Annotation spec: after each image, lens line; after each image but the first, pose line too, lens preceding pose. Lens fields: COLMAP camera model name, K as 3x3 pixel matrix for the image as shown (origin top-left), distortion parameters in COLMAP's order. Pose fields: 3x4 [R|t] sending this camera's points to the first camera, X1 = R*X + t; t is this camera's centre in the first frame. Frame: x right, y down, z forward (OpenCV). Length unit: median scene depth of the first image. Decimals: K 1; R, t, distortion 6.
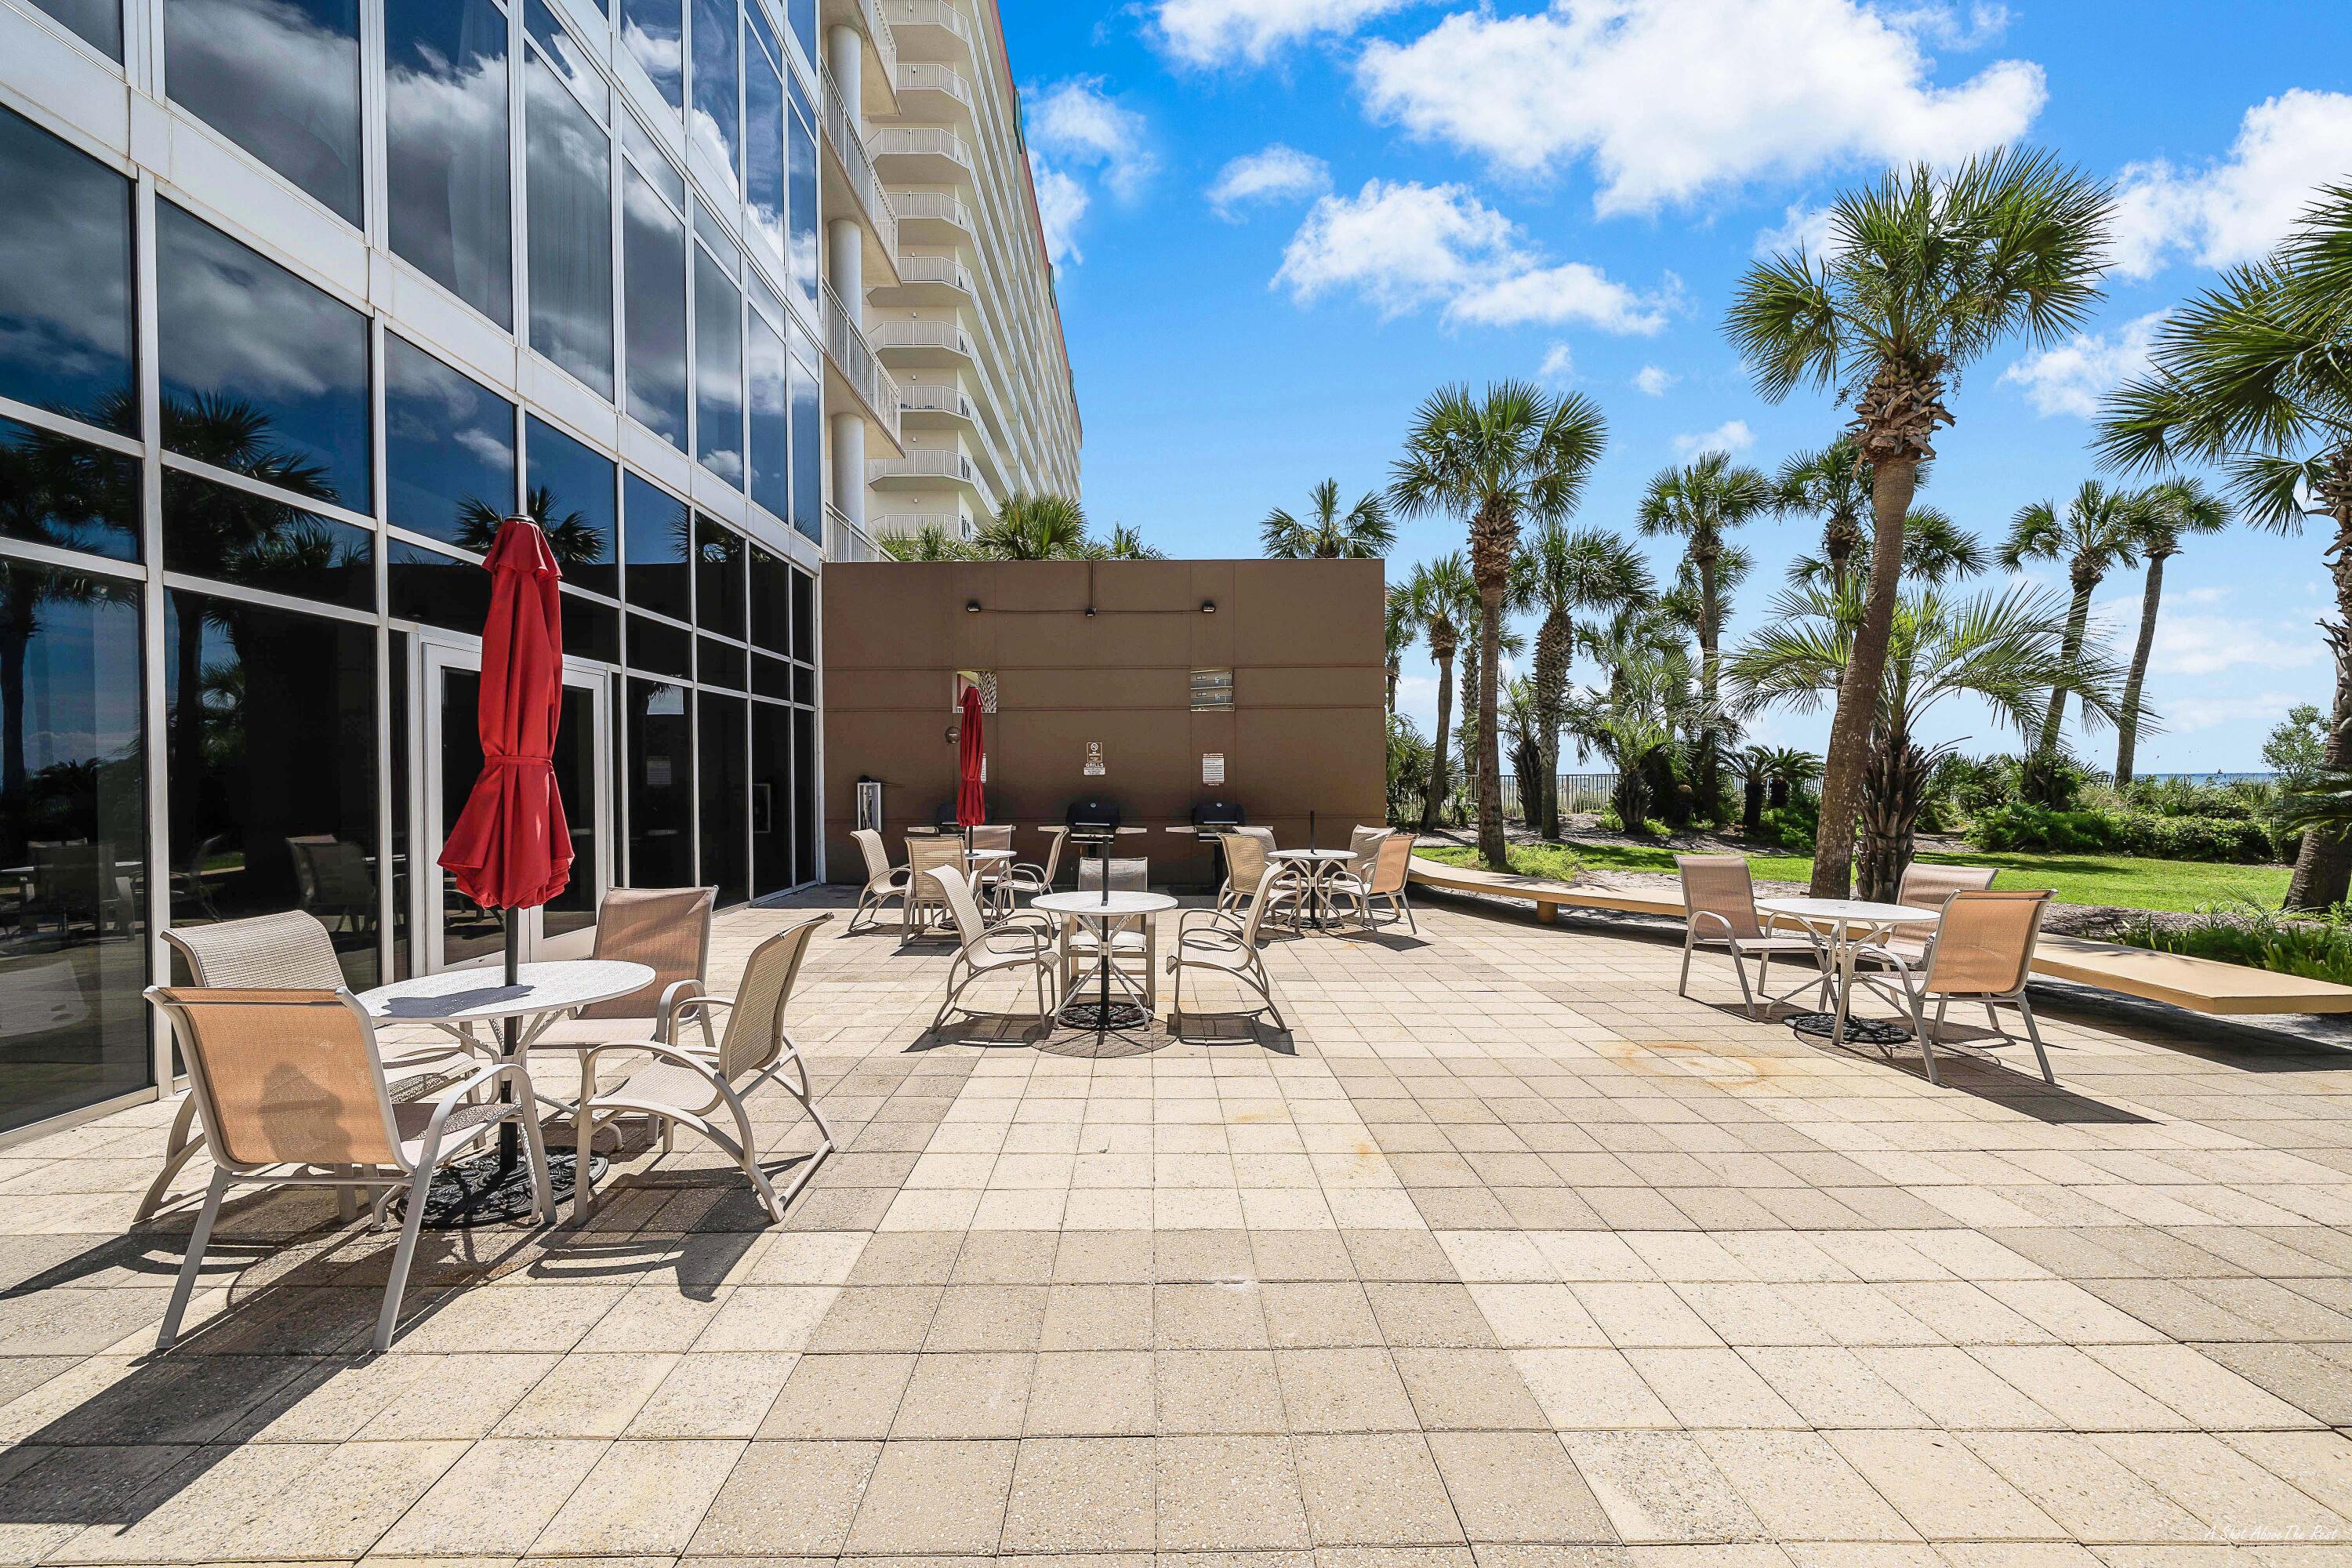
lens RADIAL K [[894.7, 0, 1169.0], [0, 894.7, 785.2], [0, 0, 1]] dist [-0.000960, 0.000548]
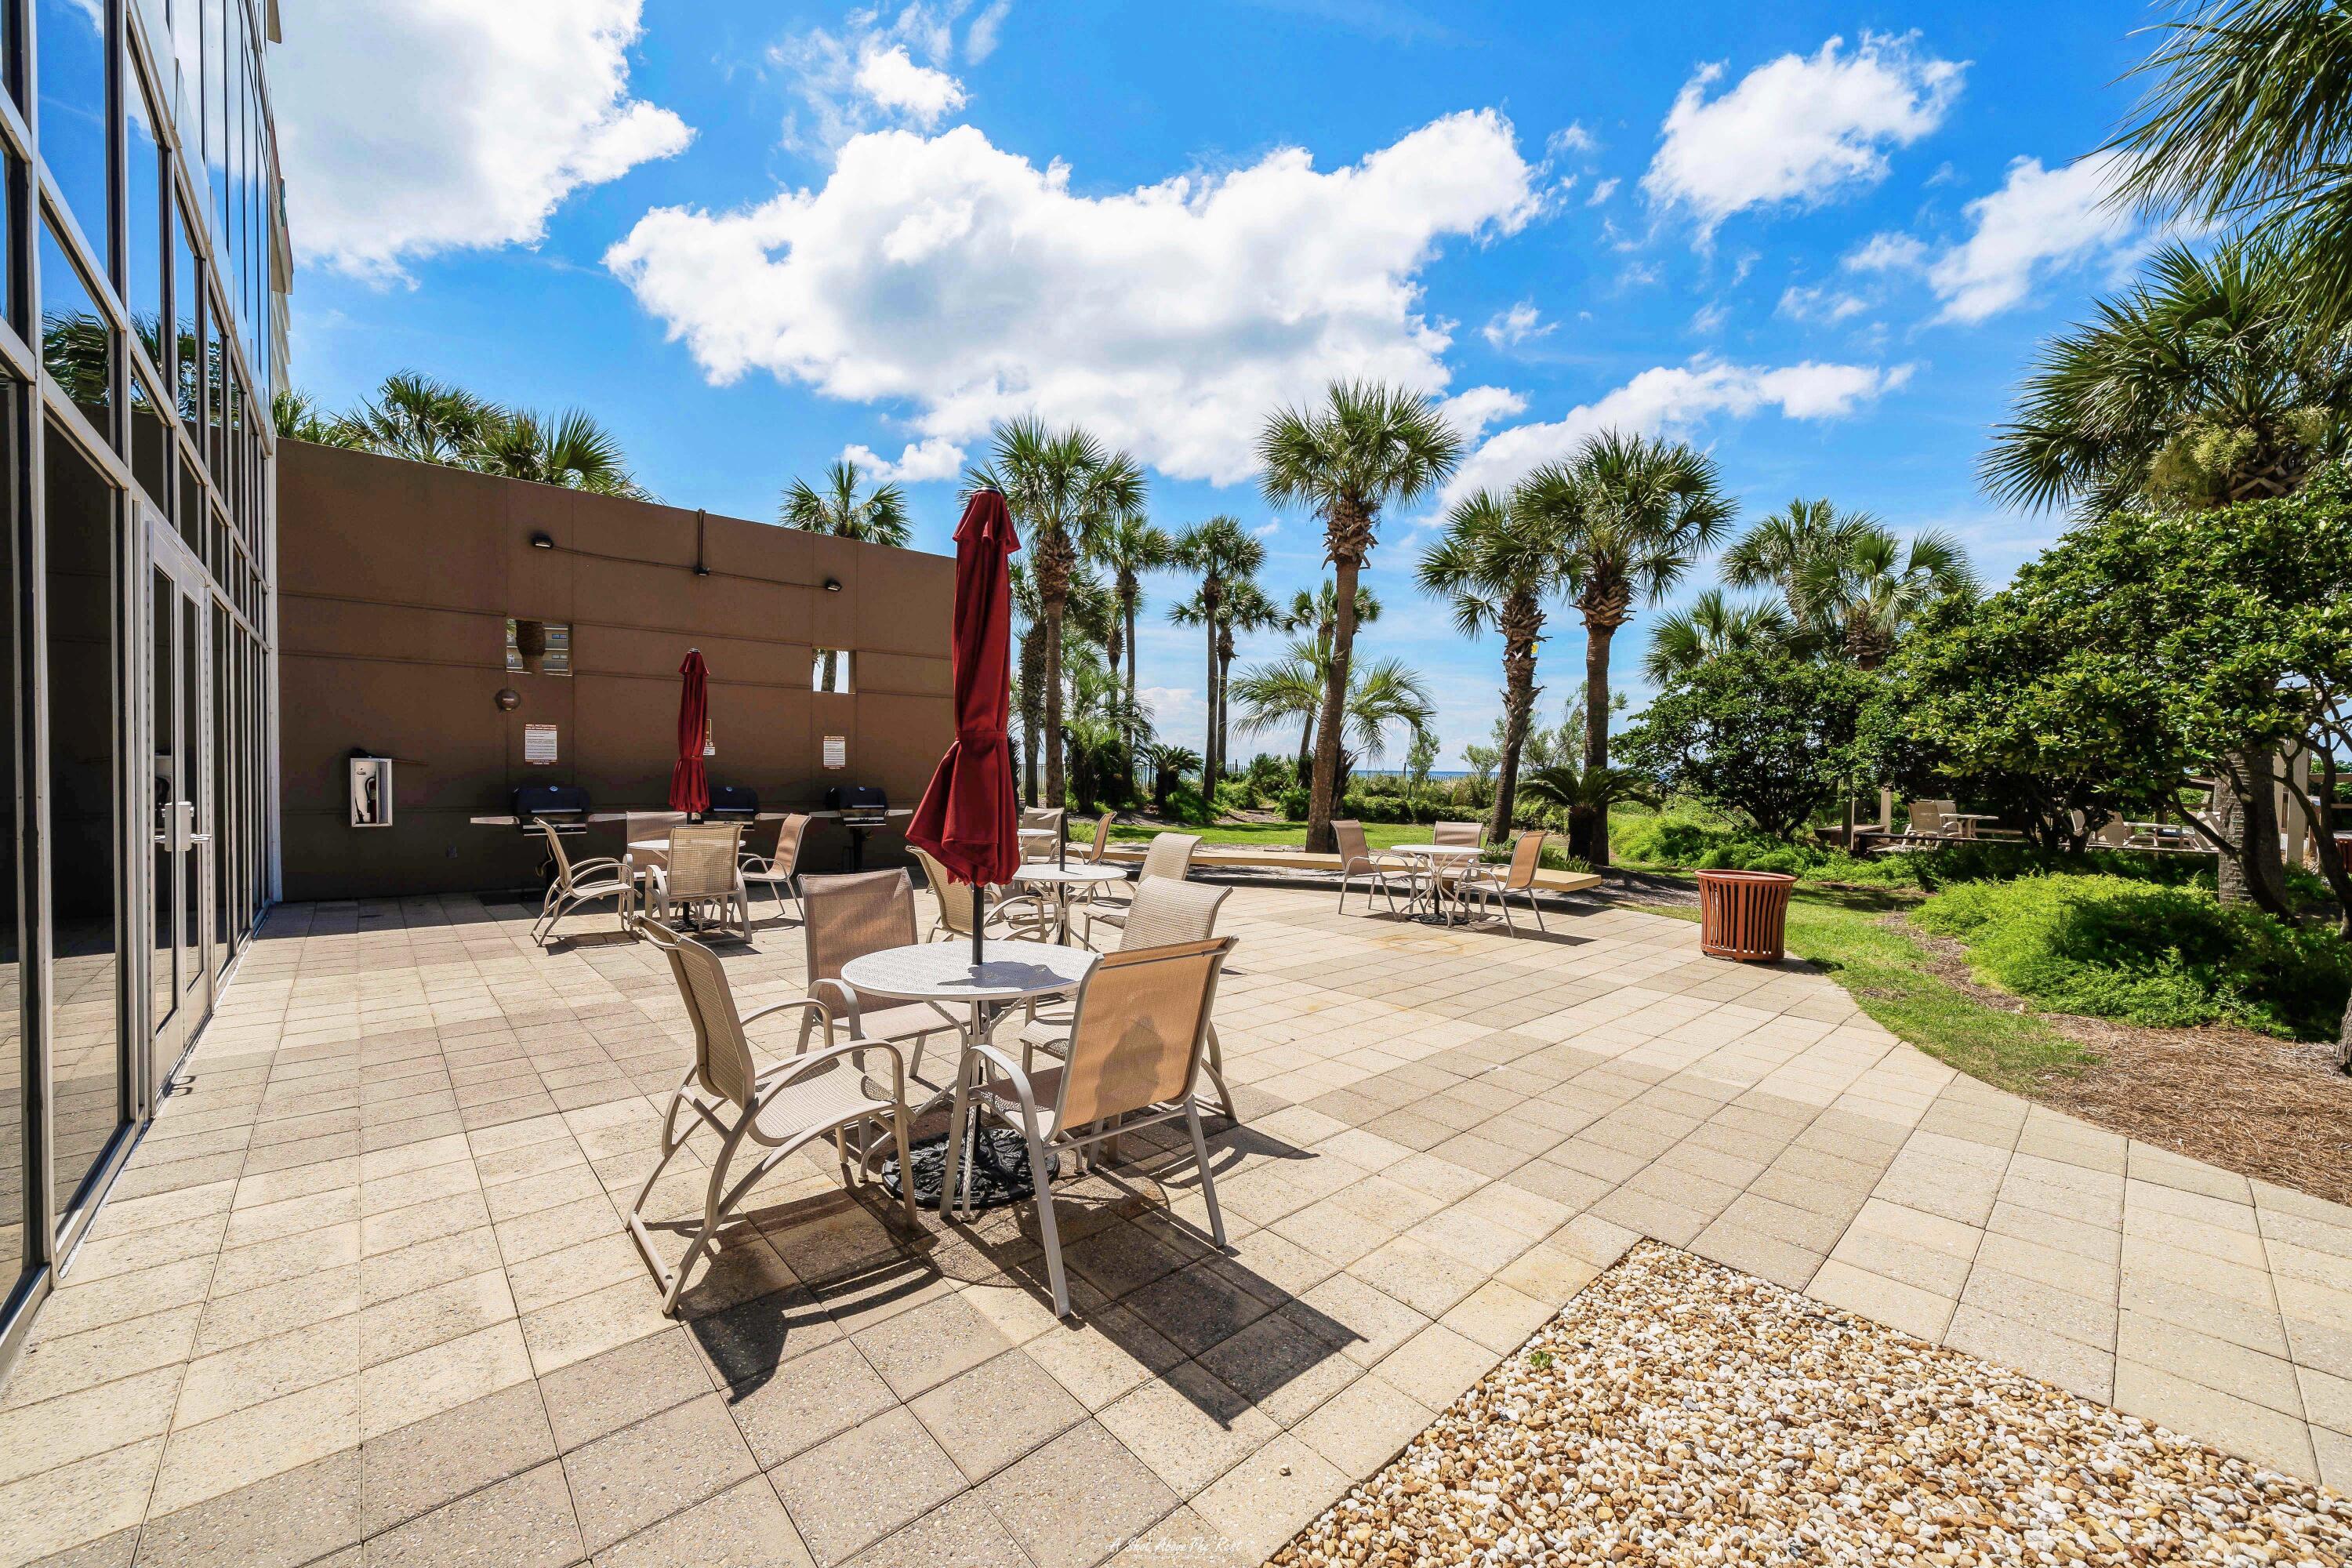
lens RADIAL K [[894.7, 0, 1143.9], [0, 894.7, 794.0], [0, 0, 1]] dist [-0.000960, 0.000548]
pose [[0.758881, -0.003299, 0.651221, -0.406055], [-0.013338, 0.999699, 0.020608, 0.003494], [-0.651093, -0.024325, 0.758608, 0.043486]]
